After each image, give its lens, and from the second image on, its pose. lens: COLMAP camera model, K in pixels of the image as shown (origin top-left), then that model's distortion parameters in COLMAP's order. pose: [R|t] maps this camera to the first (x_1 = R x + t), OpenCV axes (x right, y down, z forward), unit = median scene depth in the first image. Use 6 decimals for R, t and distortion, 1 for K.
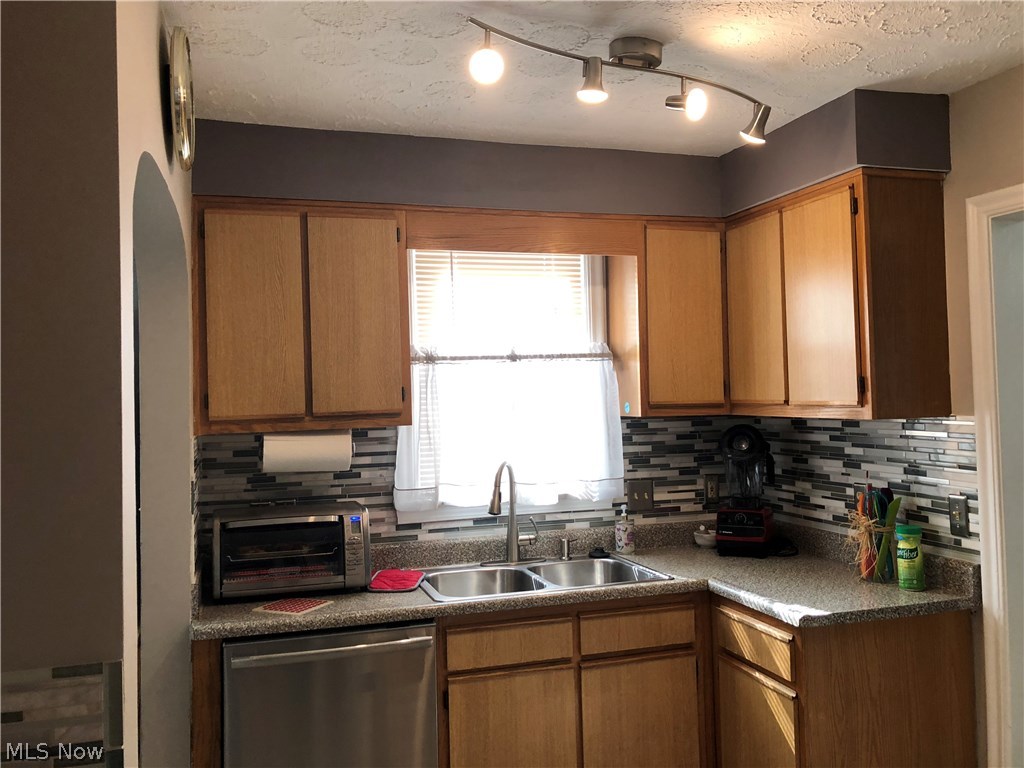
lens RADIAL K [[843.9, 0, 511.0], [0, 843.9, 369.9], [0, 0, 1]] dist [0.098128, -0.202703]
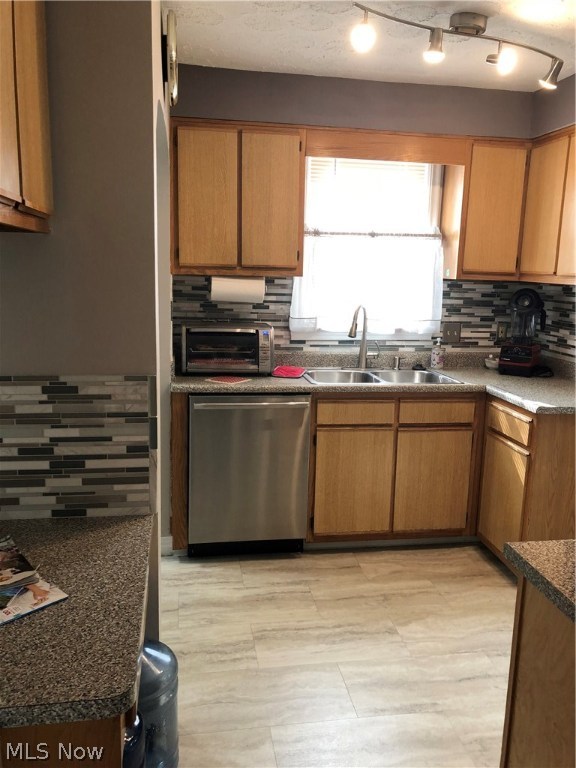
lens RADIAL K [[633.7, 0, 290.7], [0, 633.7, 378.9], [0, 0, 1]] dist [0.065910, -0.076468]
pose [[0.989510, 0.073823, -0.124177, 0.020686], [-0.046764, 0.976974, 0.208169, 0.007778], [0.136686, -0.200179, 0.970178, -0.183472]]
